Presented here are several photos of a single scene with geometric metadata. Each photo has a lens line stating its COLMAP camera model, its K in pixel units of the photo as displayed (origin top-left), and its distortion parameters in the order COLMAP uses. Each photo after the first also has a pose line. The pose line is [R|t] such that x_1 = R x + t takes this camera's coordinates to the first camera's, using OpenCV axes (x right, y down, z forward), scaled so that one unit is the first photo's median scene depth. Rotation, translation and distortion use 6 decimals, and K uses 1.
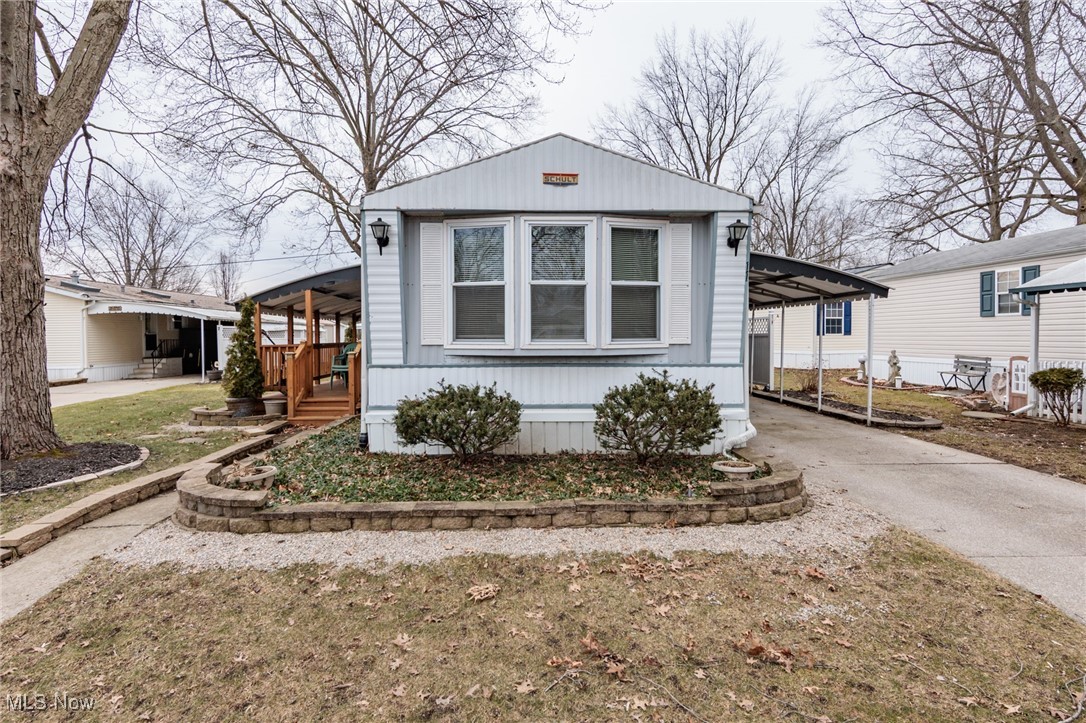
lens RADIAL K [[459.3, 0, 512.7], [0, 459.3, 348.1], [0, 0, 1]] dist [-0.001000, -0.000300]
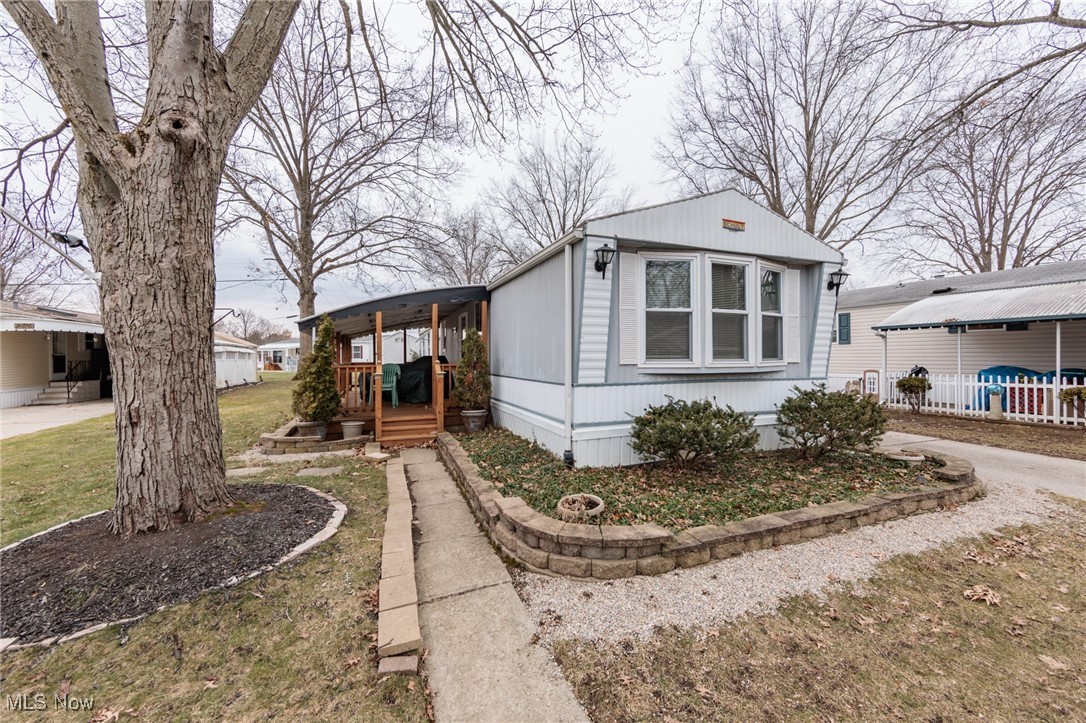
lens RADIAL K [[365.5, 0, 511.2], [0, 365.5, 358.6], [0, 0, 1]] dist [-0.001399, -0.000054]
pose [[0.957816, -0.001163, 0.287380, -0.708886], [0.007690, 0.999737, -0.021587, -0.004283], [-0.287279, 0.022886, 0.957573, 0.256578]]
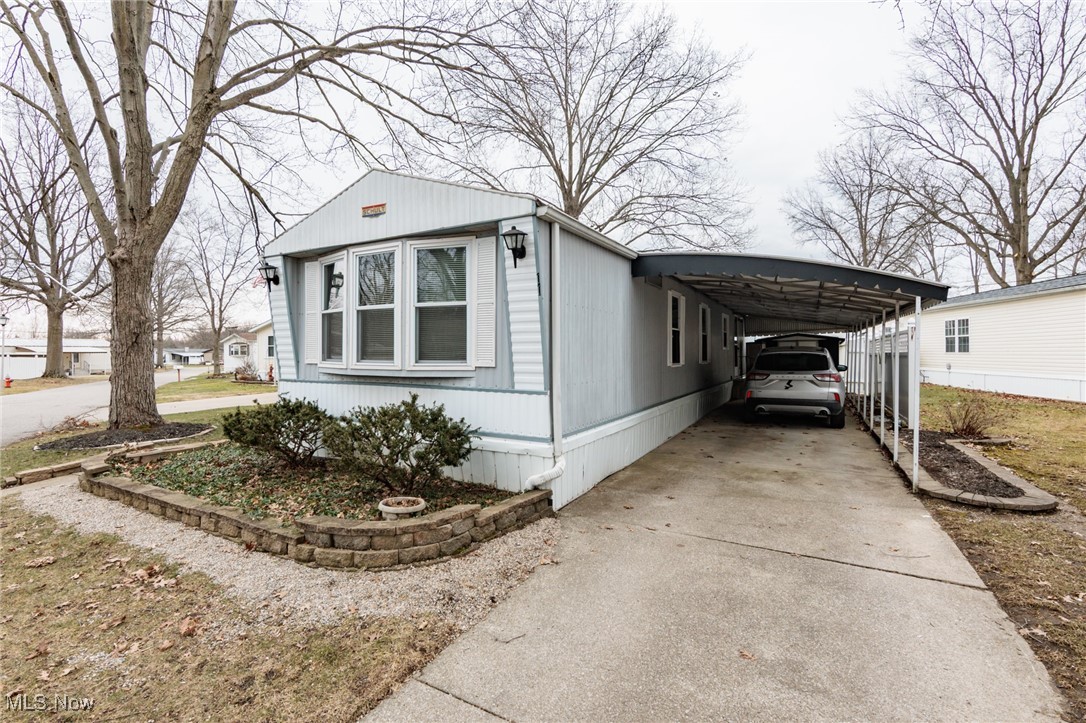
lens RADIAL K [[424.0, 0, 543.3], [0, 424.0, 355.6], [0, 0, 1]] dist [-0.001063, -0.000263]
pose [[0.889609, 0.007150, -0.456668, 0.886145], [-0.015809, 0.999760, -0.015144, -0.021684], [0.456450, 0.020692, 0.889509, 0.303089]]
